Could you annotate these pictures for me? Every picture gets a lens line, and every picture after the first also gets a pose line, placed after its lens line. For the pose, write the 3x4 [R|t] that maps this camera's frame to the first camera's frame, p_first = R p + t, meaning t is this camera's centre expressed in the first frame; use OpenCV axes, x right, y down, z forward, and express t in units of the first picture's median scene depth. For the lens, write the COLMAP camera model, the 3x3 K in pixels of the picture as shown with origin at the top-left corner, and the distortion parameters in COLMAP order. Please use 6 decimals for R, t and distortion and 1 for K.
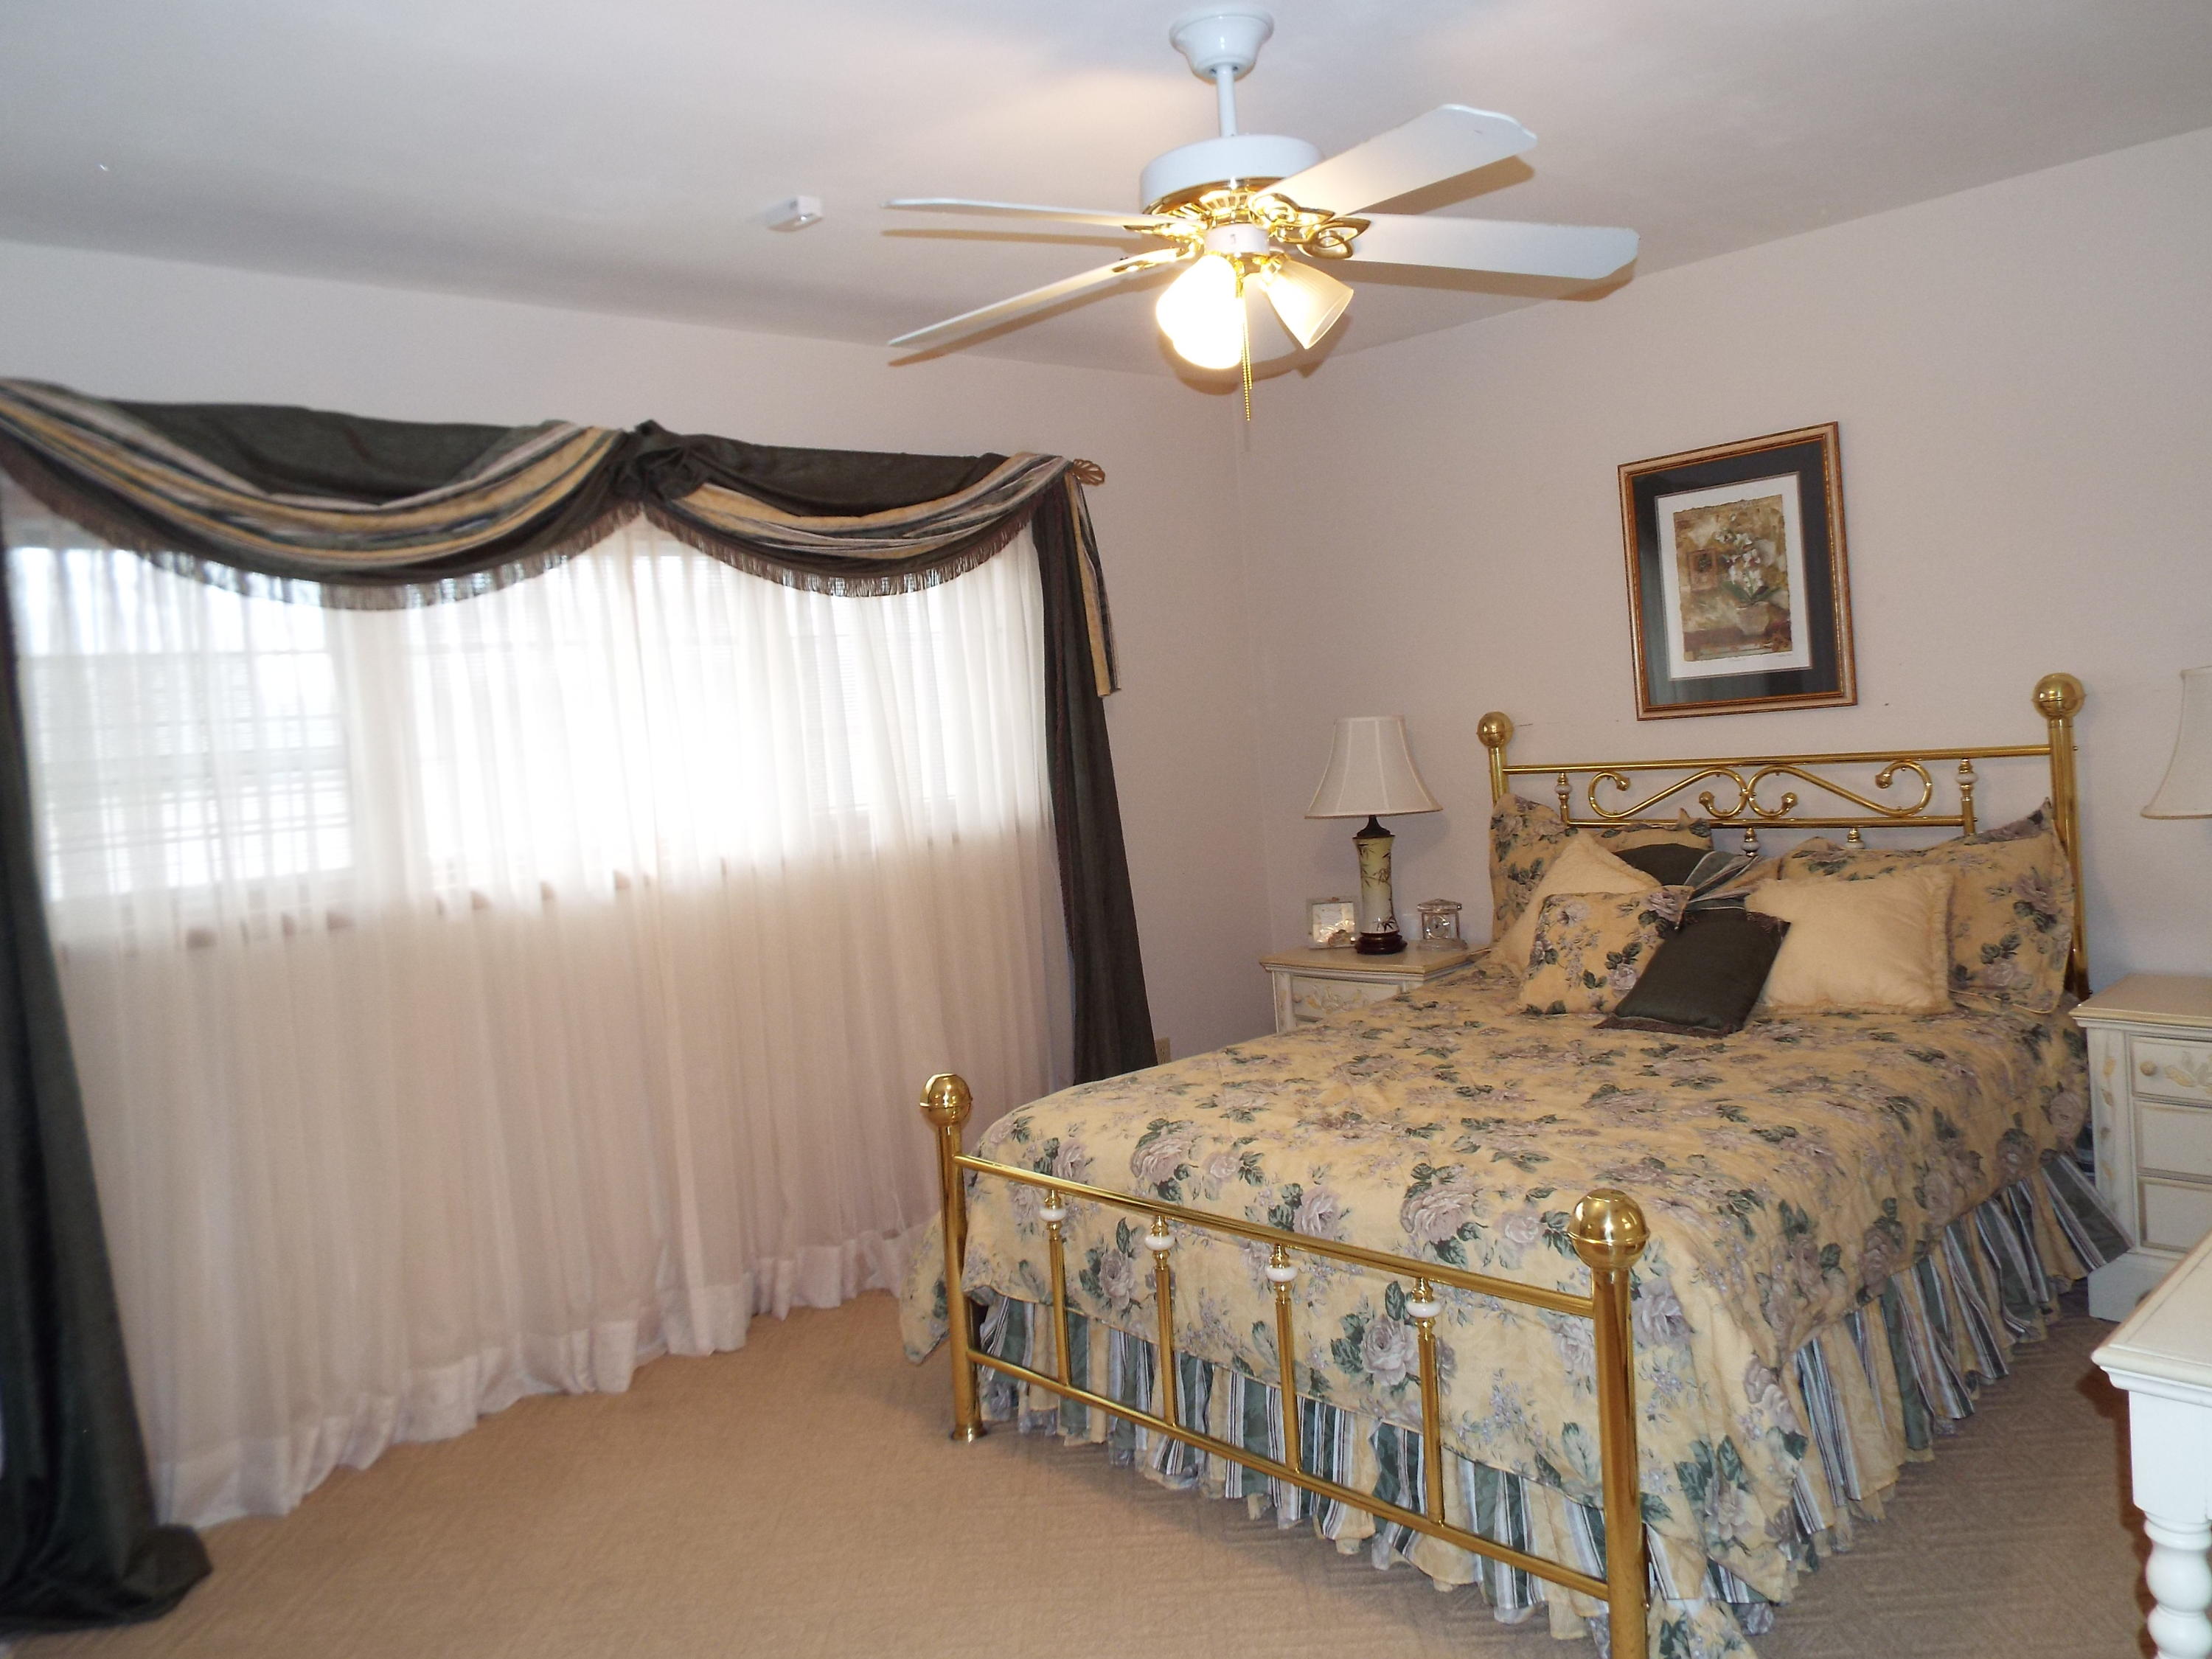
lens RADIAL K [[1567.4, 0, 1106.0], [0, 1567.4, 829.5], [0, 0, 1]] dist [-0.052979, 0.001043]
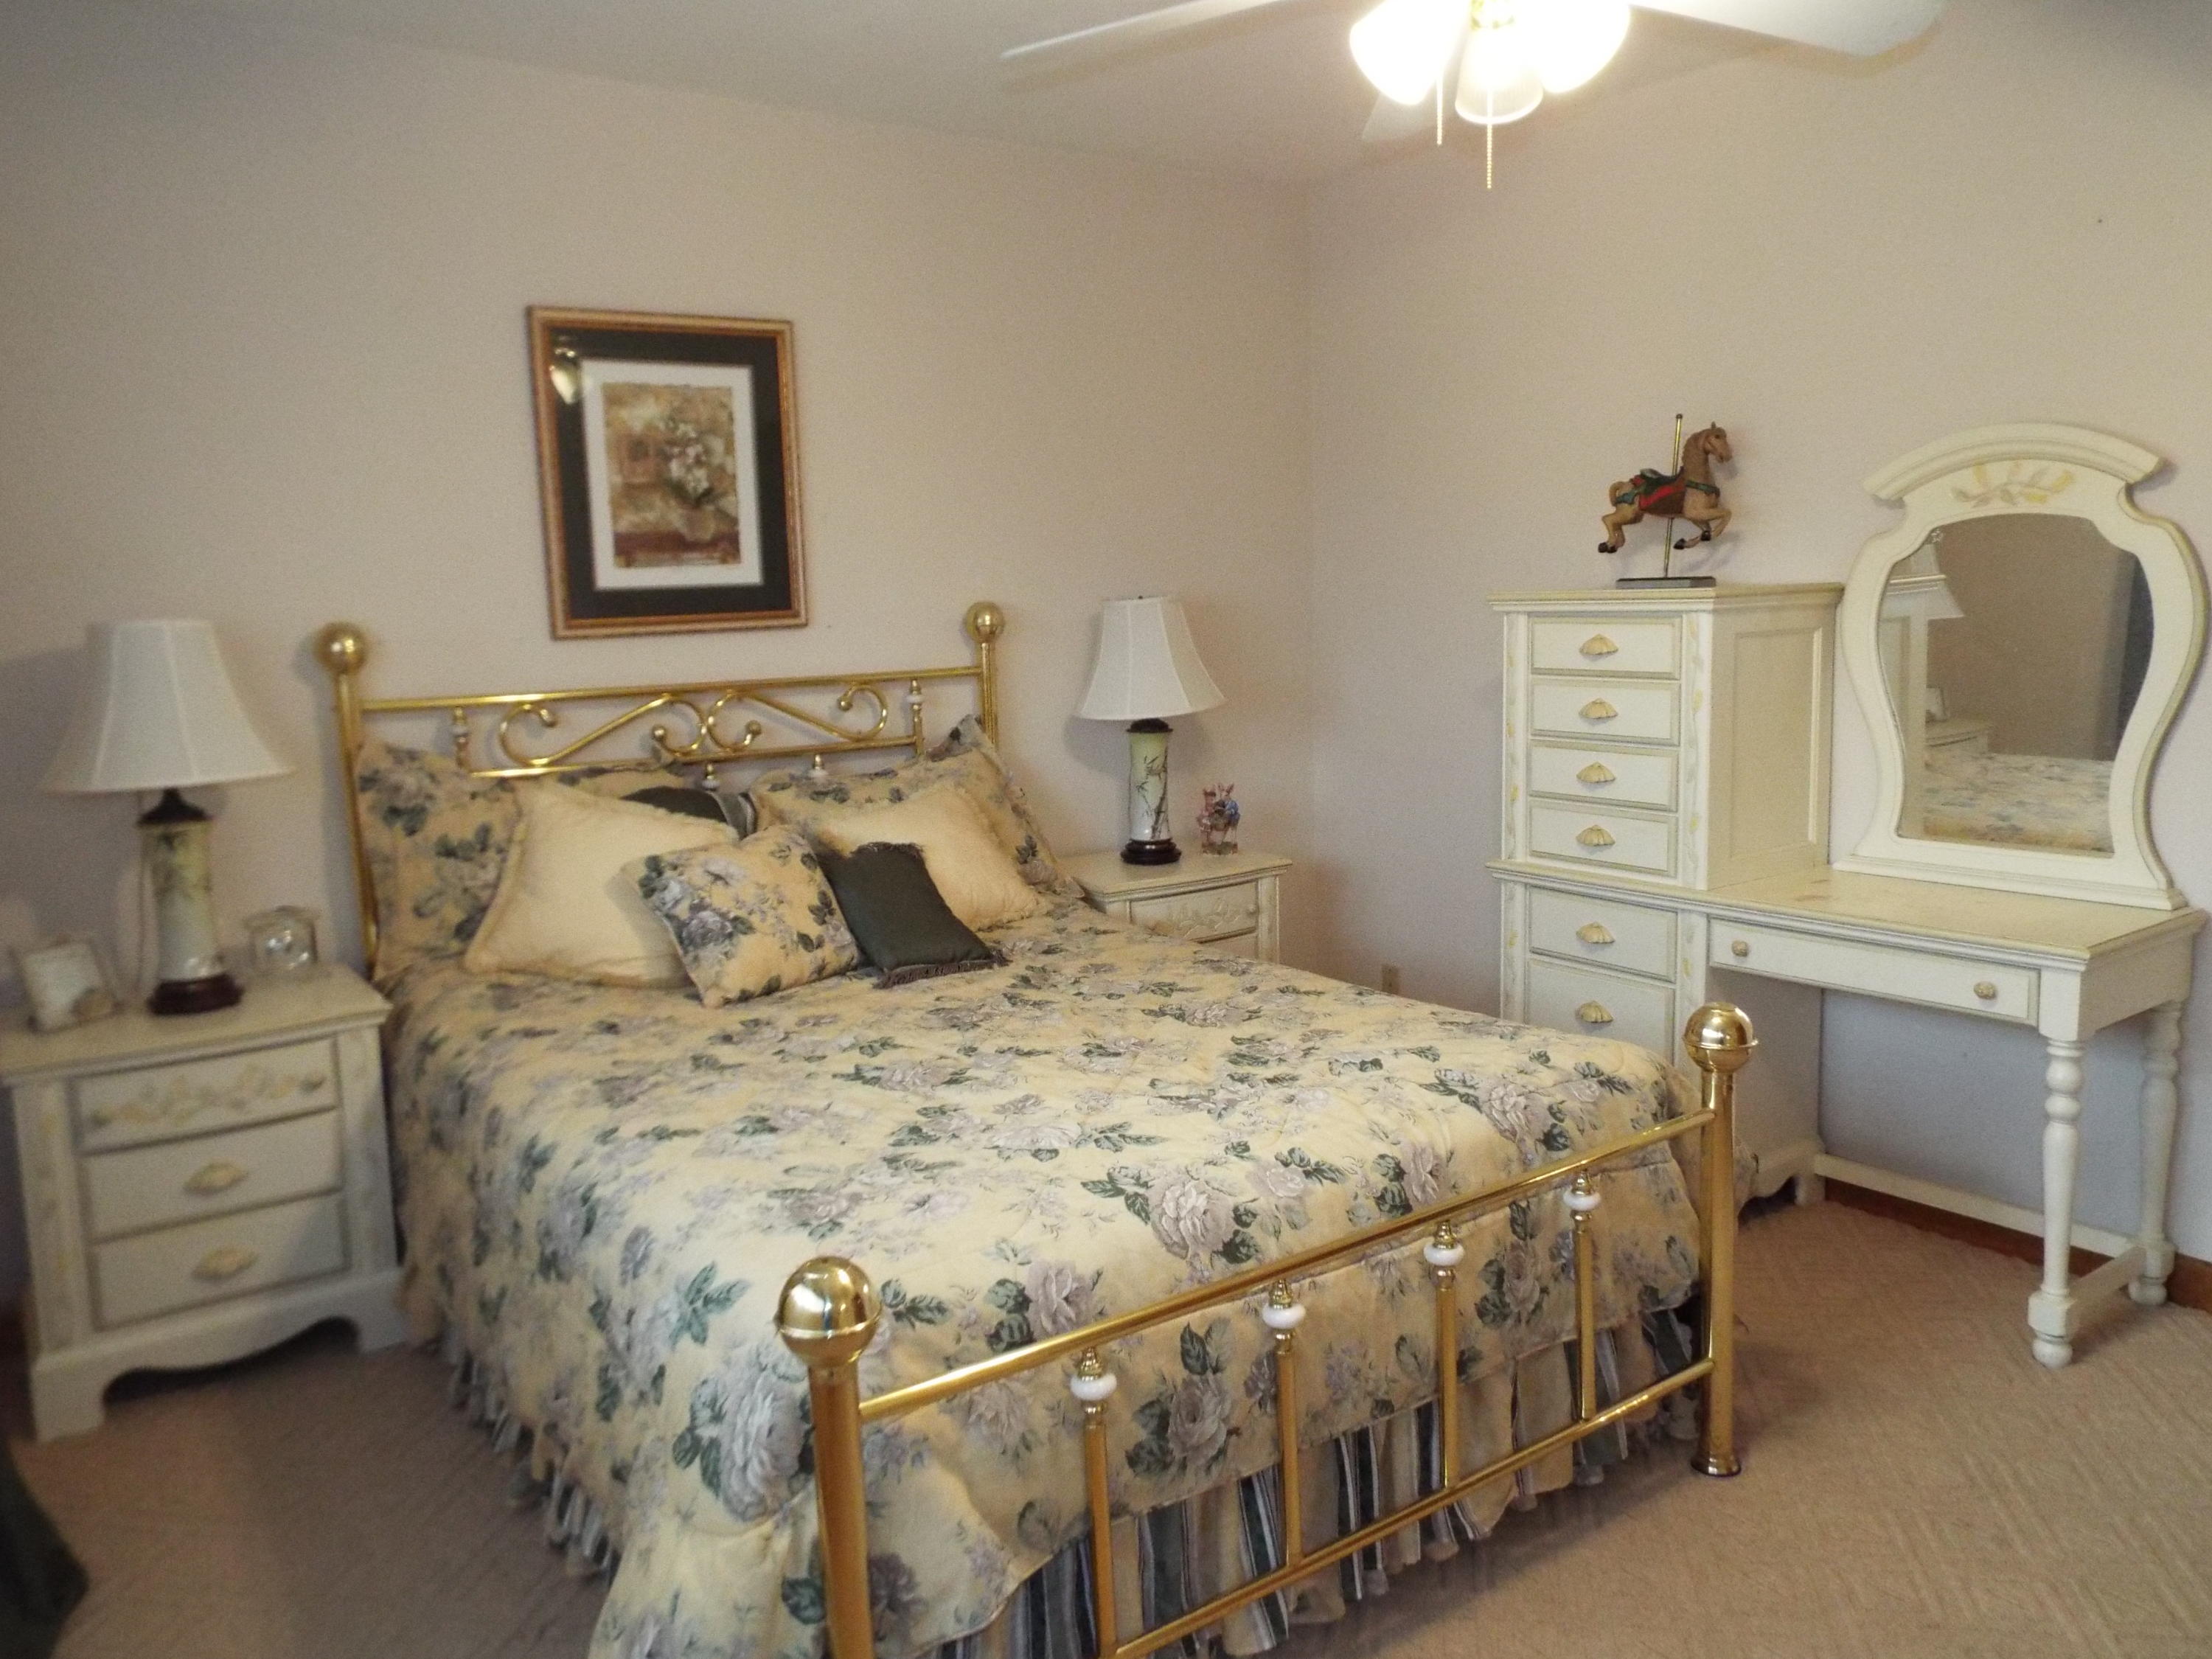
lens RADIAL K [[1618.6, 0, 1106.0], [0, 1618.6, 829.5], [0, 0, 1]] dist [-0.043592, -0.000769]
pose [[0.121629, -0.070908, 0.990040, -0.474690], [0.078131, 0.995034, 0.061667, -0.002639], [-0.989496, 0.069852, 0.126565, 0.682232]]
